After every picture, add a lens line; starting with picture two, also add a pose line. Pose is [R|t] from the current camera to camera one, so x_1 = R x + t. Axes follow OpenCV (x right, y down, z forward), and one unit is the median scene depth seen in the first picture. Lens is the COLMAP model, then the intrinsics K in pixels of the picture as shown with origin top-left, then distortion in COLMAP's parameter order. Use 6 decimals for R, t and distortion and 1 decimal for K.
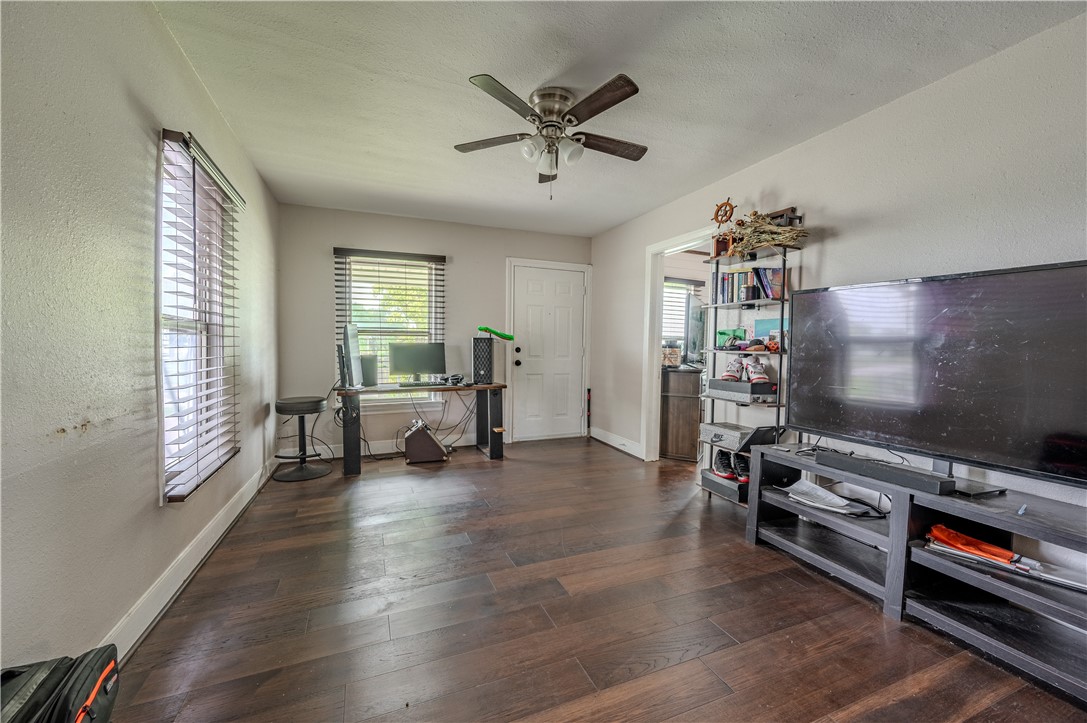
lens RADIAL K [[431.9, 0, 547.2], [0, 431.9, 362.1], [0, 0, 1]] dist [-0.005393, 0.000959]
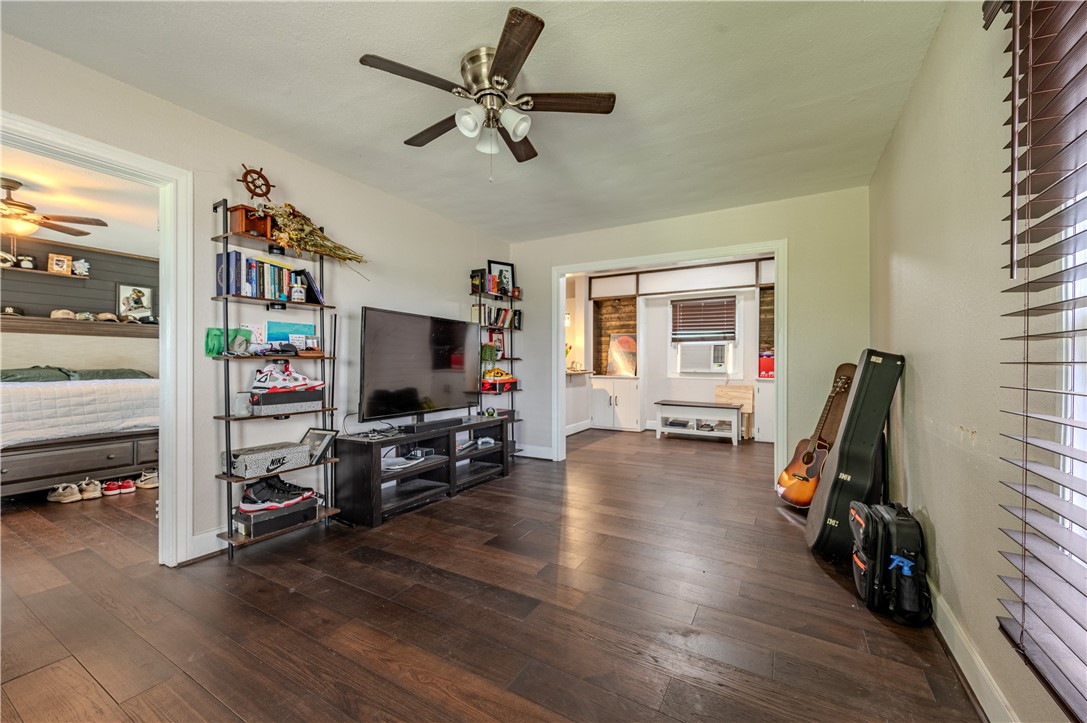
lens RADIAL K [[431.9, 0, 539.6], [0, 431.9, 356.1], [0, 0, 1]] dist [-0.005393, 0.000959]
pose [[-0.605738, -0.012460, 0.795566, -0.391289], [0.012137, 0.999616, 0.024897, -0.029355], [-0.795571, 0.024737, -0.605355, 0.774651]]
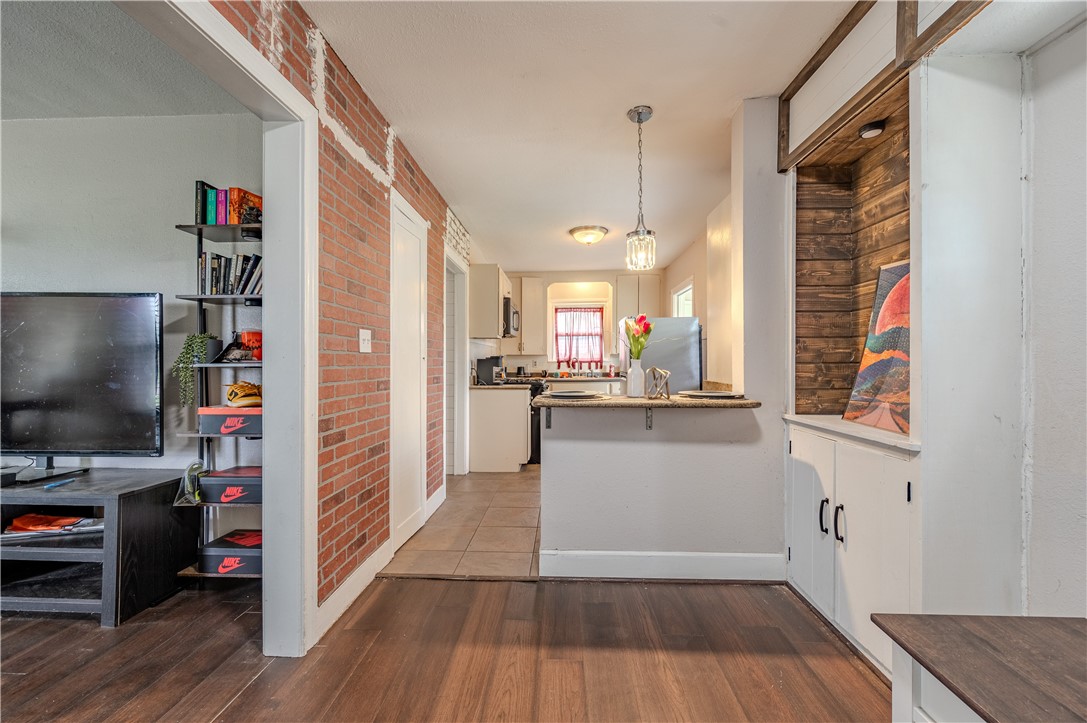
lens RADIAL K [[431.9, 0, 546.0], [0, 431.9, 361.7], [0, 0, 1]] dist [-0.005393, 0.000959]
pose [[0.419938, -0.021888, 0.907289, 0.204253], [0.039608, 0.999199, 0.005773, 0.011703], [-0.906688, 0.033511, 0.420468, -0.306922]]
